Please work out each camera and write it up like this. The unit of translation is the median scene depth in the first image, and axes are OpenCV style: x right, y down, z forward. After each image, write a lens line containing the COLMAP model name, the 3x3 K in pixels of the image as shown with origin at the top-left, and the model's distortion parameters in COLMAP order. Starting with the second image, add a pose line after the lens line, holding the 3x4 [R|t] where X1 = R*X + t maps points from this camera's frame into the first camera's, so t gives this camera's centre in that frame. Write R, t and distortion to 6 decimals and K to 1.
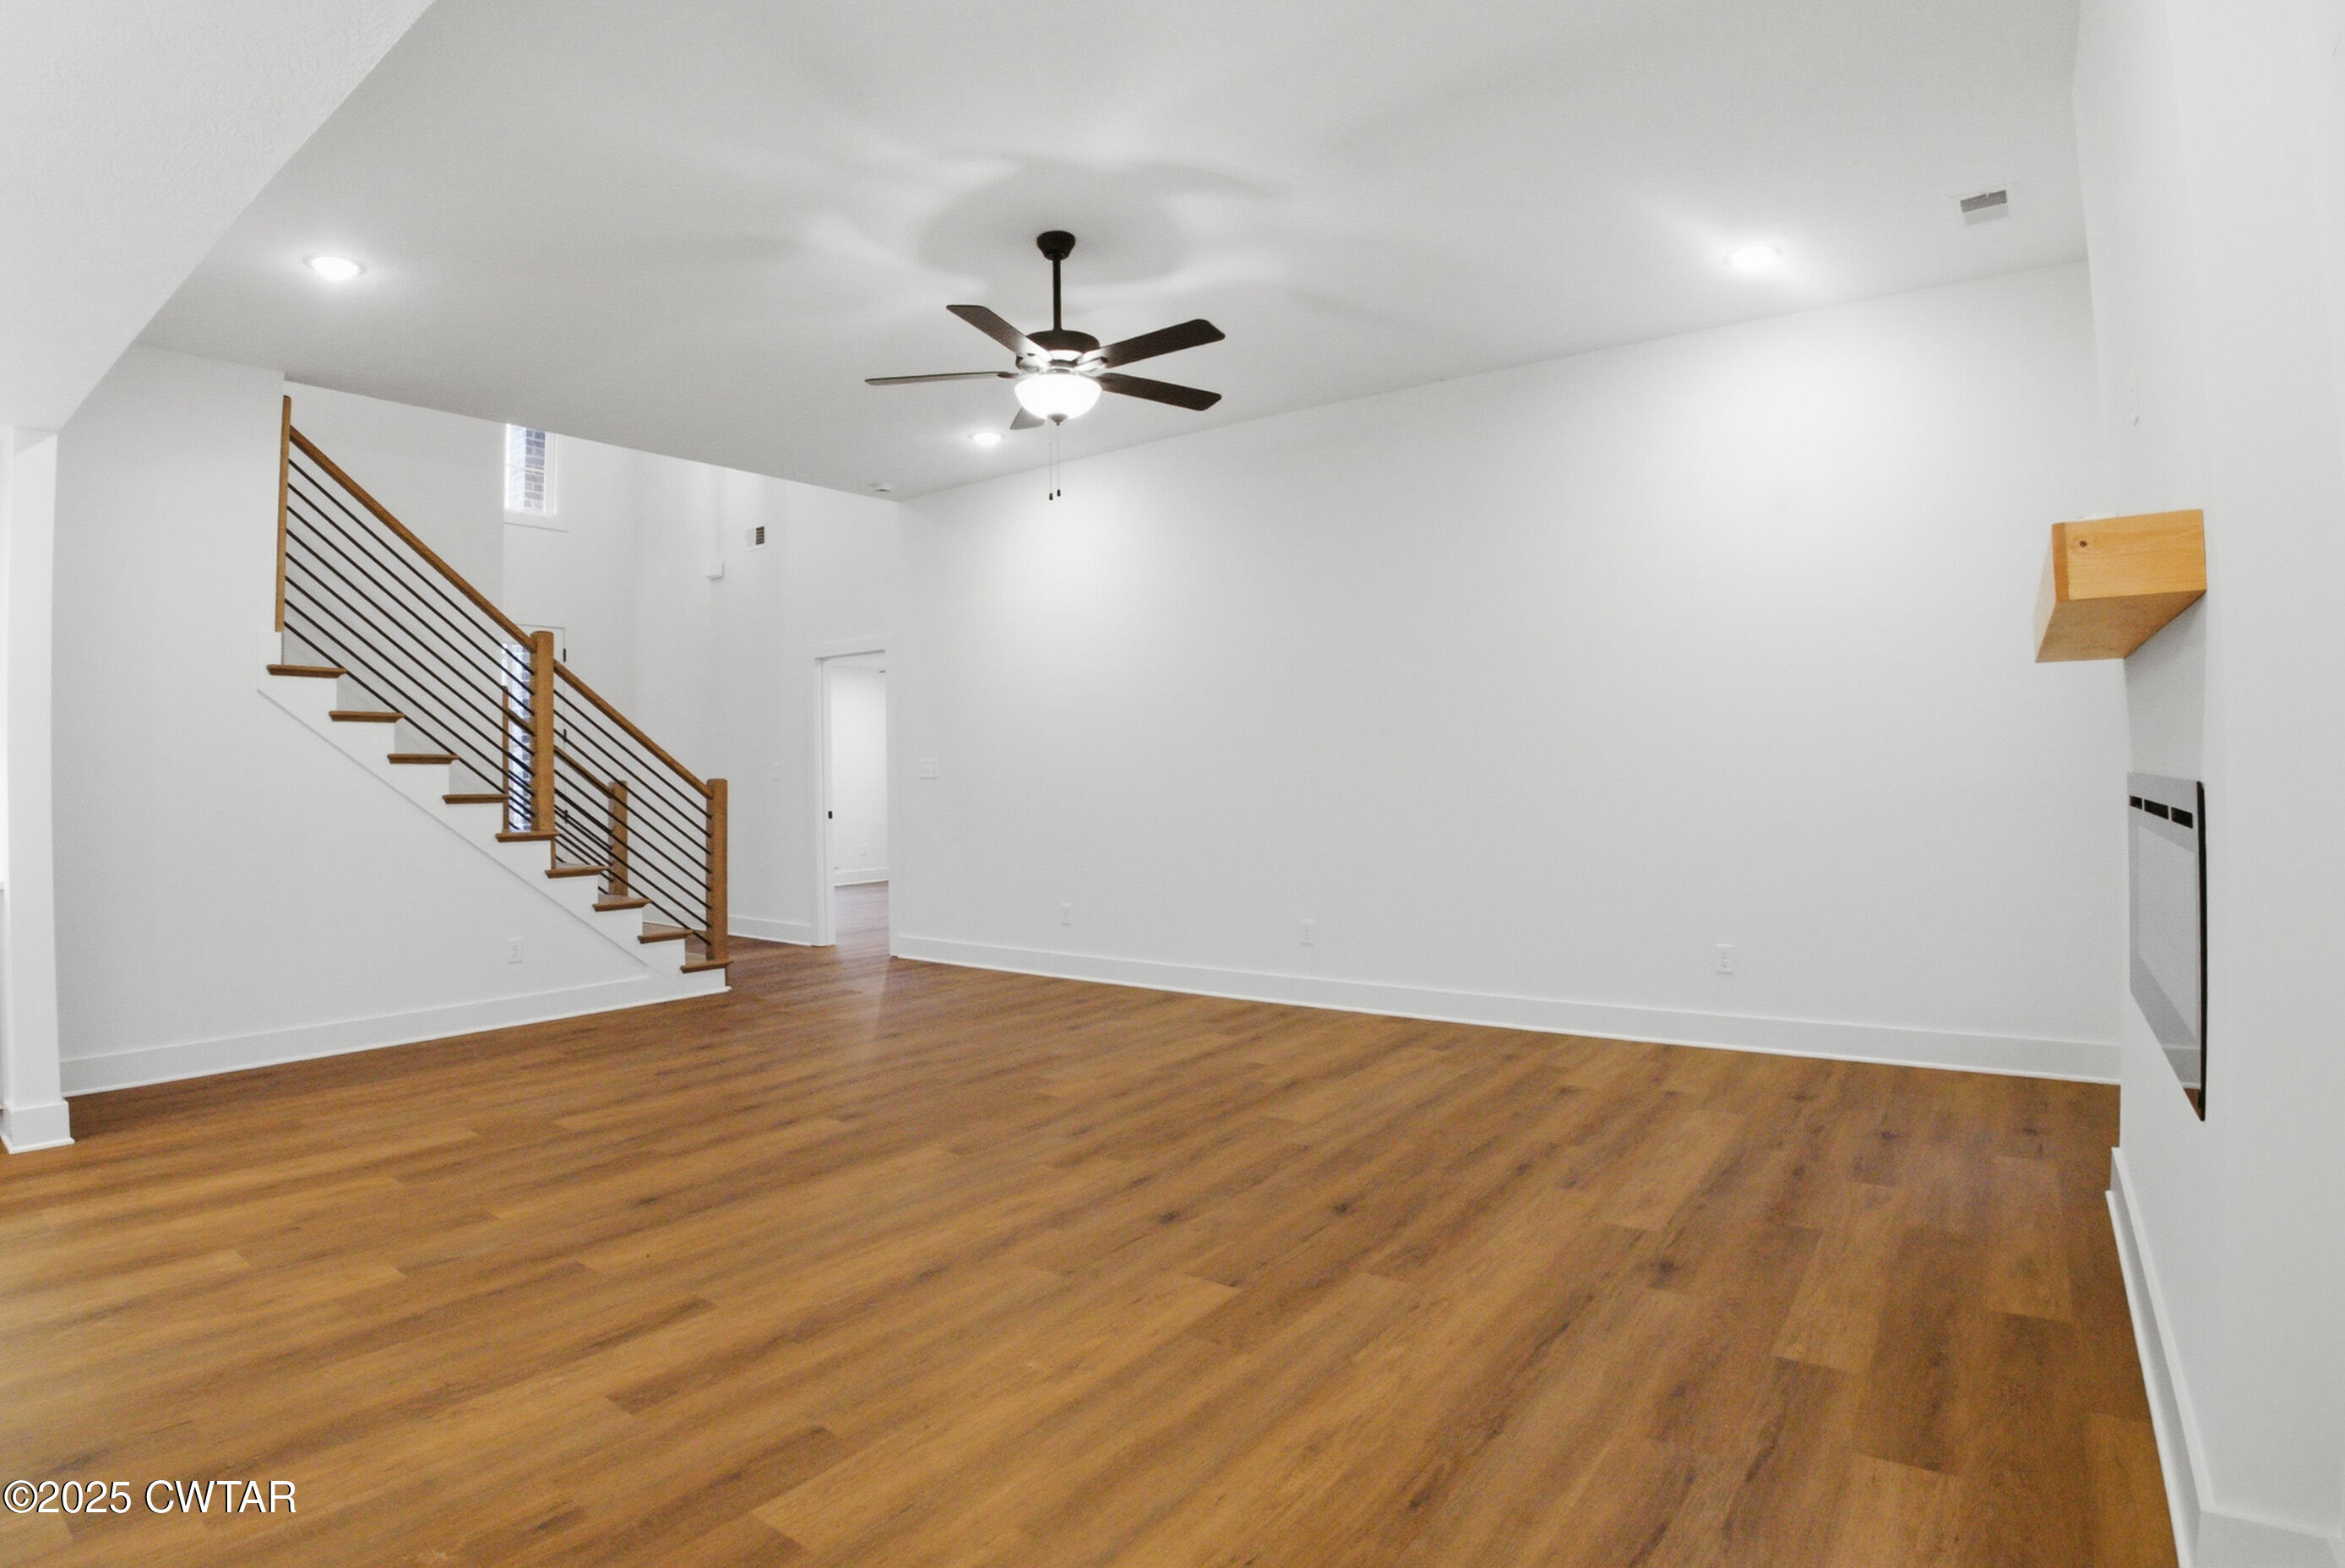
lens RADIAL K [[1184.9, 0, 1189.6], [0, 1184.9, 768.9], [0, 0, 1]] dist [-0.122177, 0.026483]
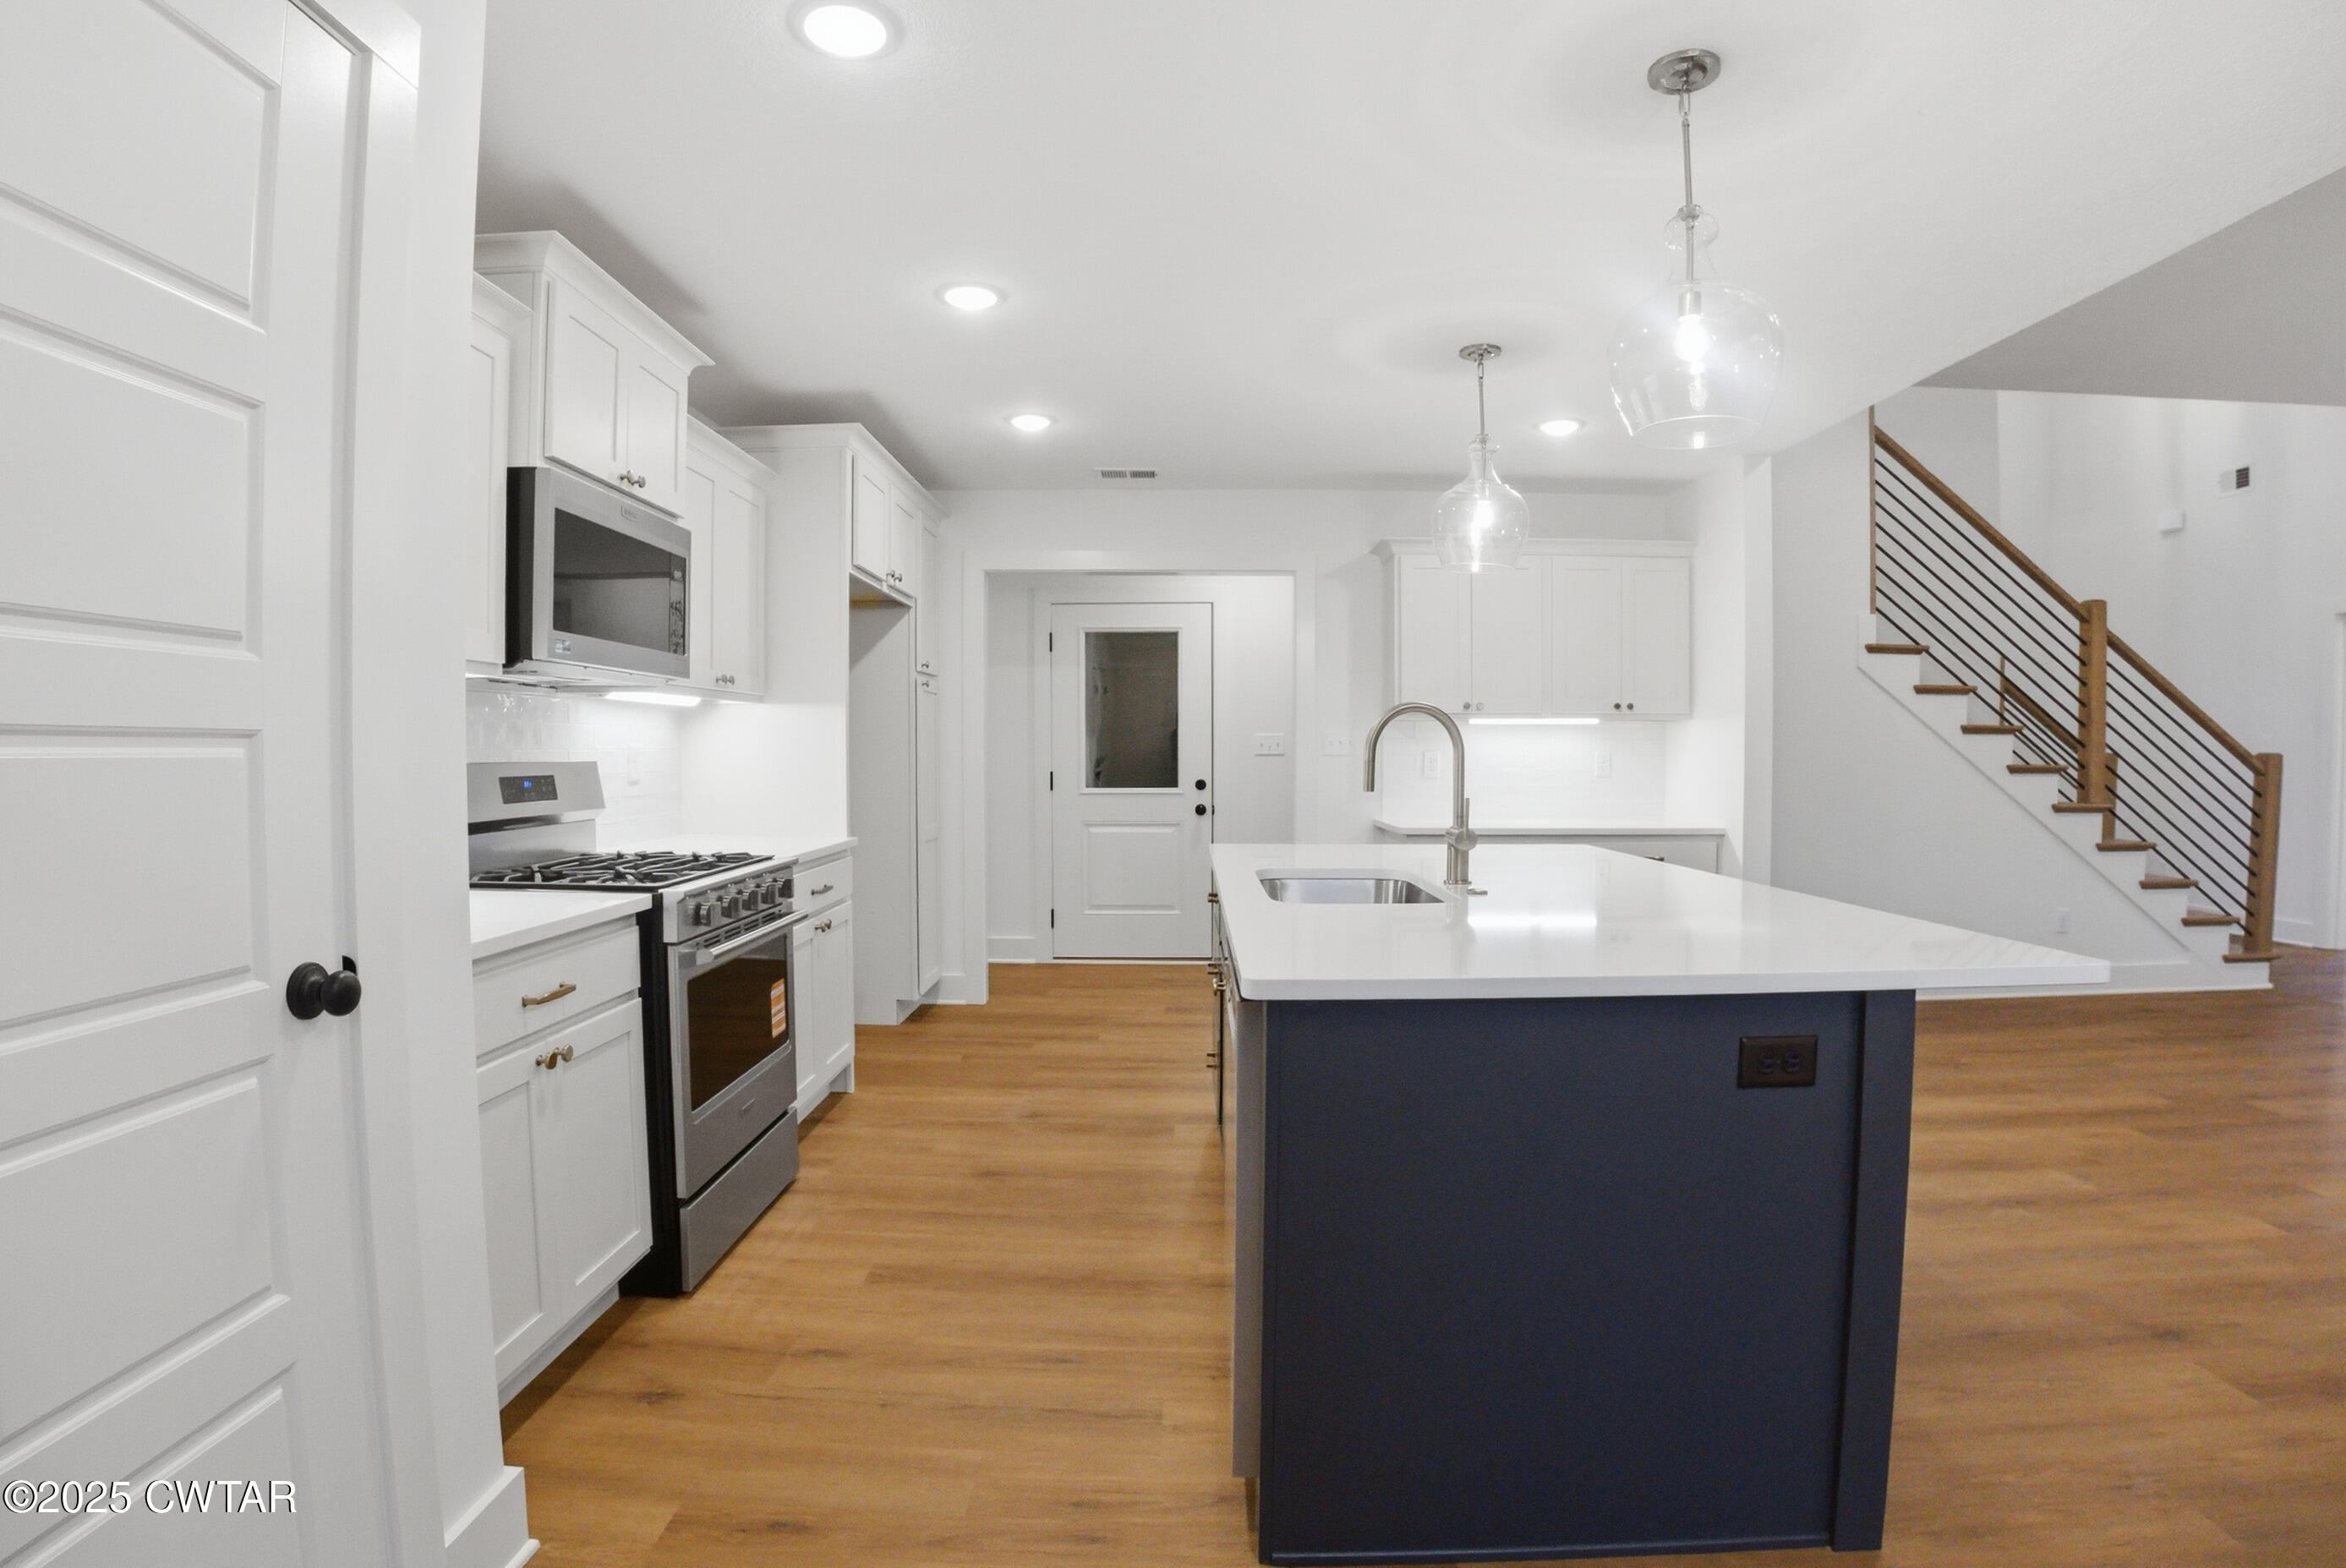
lens RADIAL K [[1185.3, 0, 1190.1], [0, 1185.3, 768.9], [0, 0, 1]] dist [-0.122177, 0.026483]
pose [[0.572939, 0.023508, -0.819261, -0.298851], [-0.002287, 0.999631, 0.027084, 0.000745], [0.819595, -0.013644, 0.572781, -0.239642]]
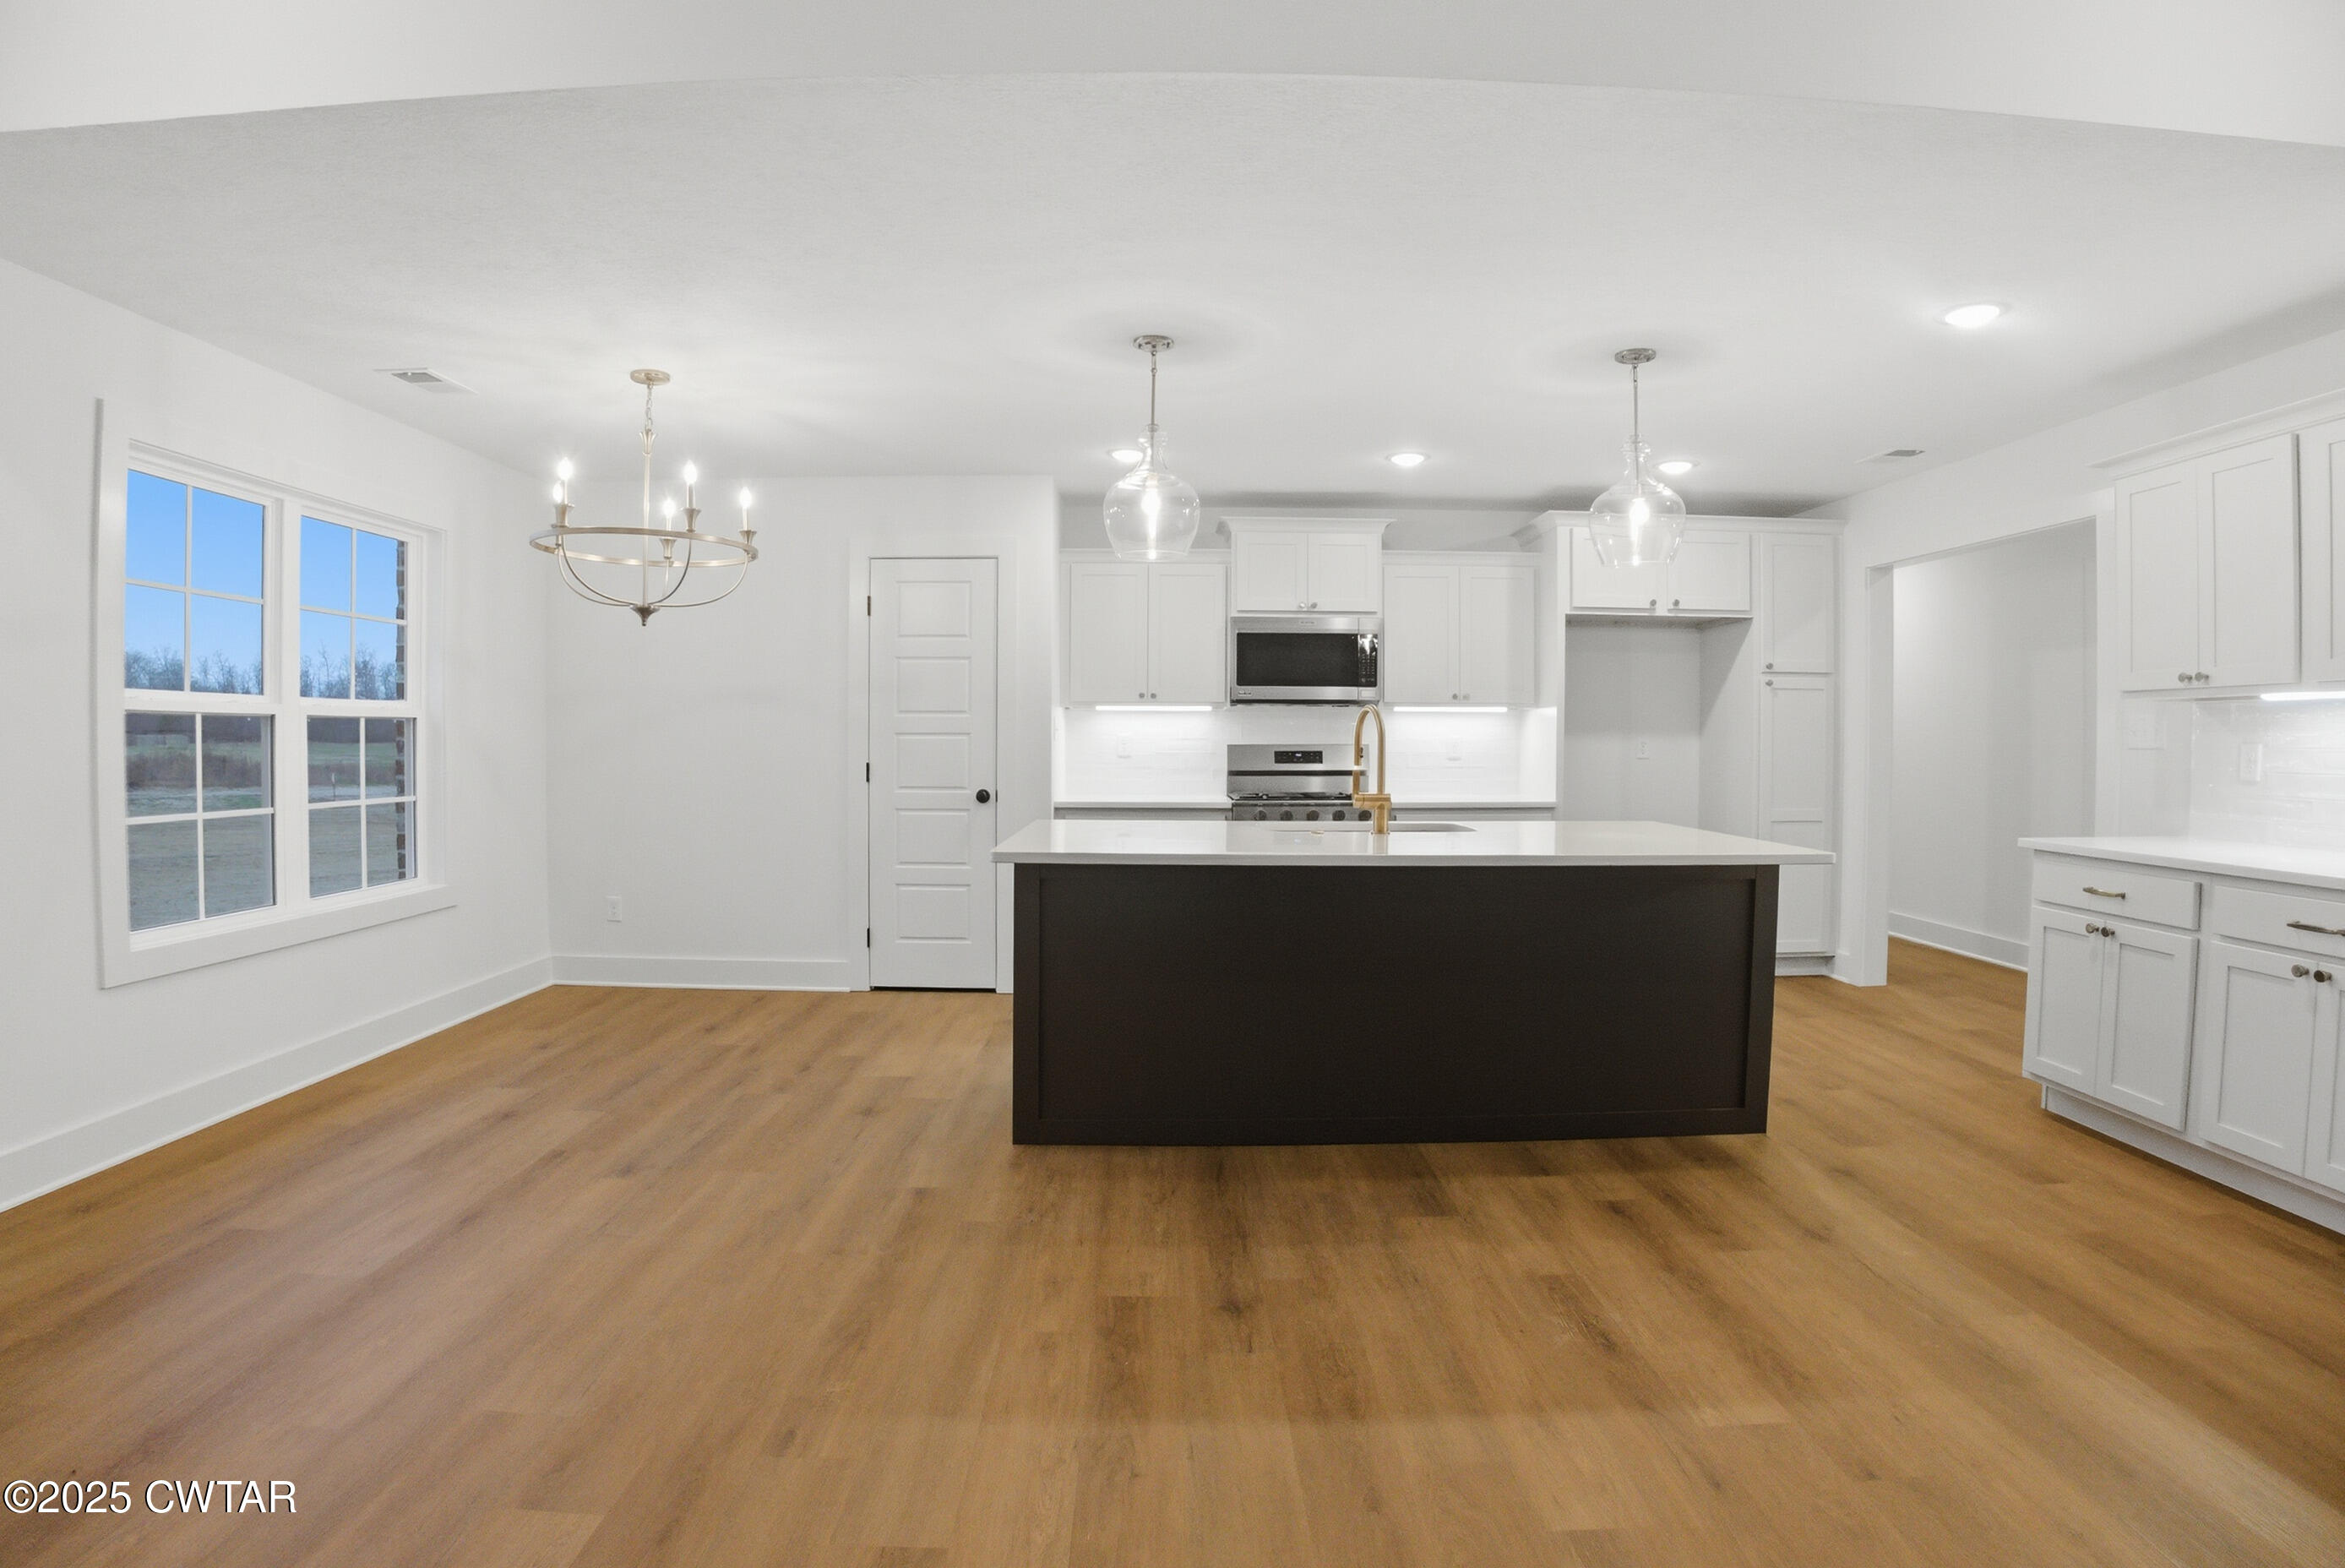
lens RADIAL K [[1172.4, 0, 1157.6], [0, 1172.4, 750.3], [0, 0, 1]] dist [-0.123576, 0.026049]
pose [[-0.814259, 0.013356, -0.580348, -0.100218], [0.007817, 0.999897, 0.012044, 0.003895], [0.580449, 0.005270, -0.814279, 0.808832]]
